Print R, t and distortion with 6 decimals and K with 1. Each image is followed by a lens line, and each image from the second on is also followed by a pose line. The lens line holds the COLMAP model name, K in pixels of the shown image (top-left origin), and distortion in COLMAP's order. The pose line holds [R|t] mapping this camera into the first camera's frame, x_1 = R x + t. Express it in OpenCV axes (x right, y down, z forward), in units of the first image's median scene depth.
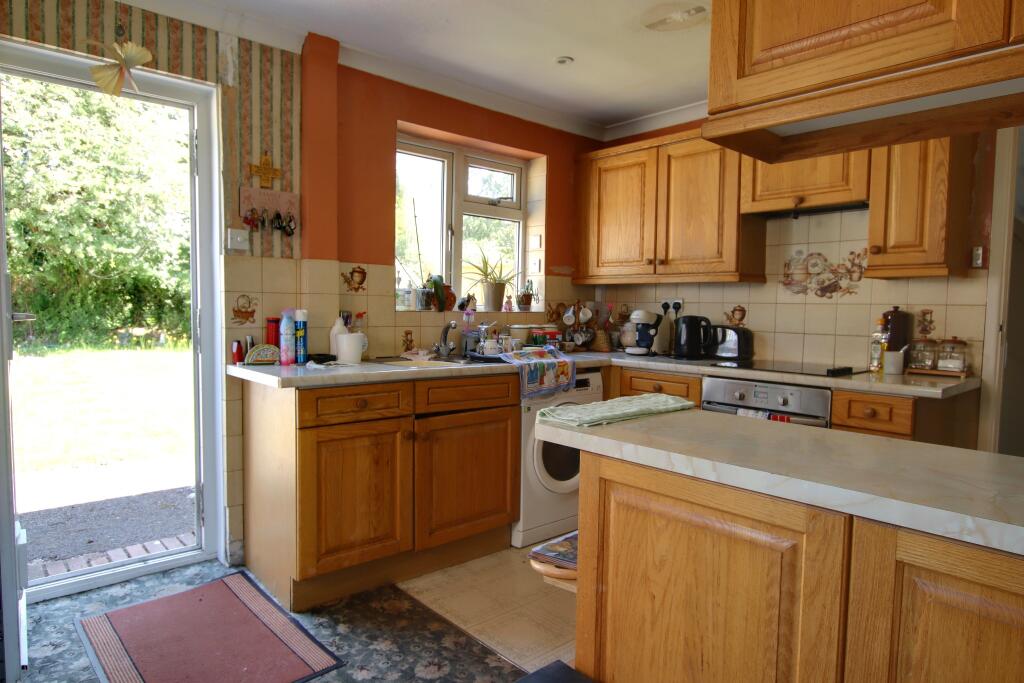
lens RADIAL K [[627.5, 0, 513.4], [0, 627.5, 343.6], [0, 0, 1]] dist [-0.005645, 0.000979]
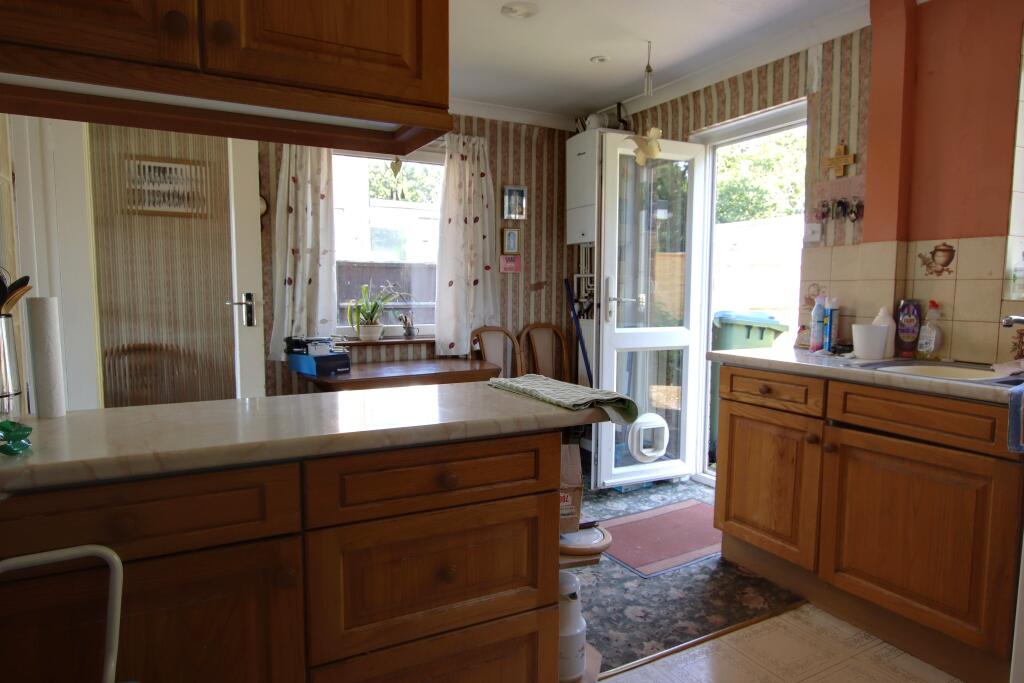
lens RADIAL K [[627.5, 0, 510.6], [0, 627.5, 342.0], [0, 0, 1]] dist [-0.005645, 0.000979]
pose [[-0.229770, 0.065317, -0.971051, 0.631734], [-0.065713, 0.994427, 0.082438, -0.027472], [0.971024, 0.082752, -0.224198, 0.634298]]
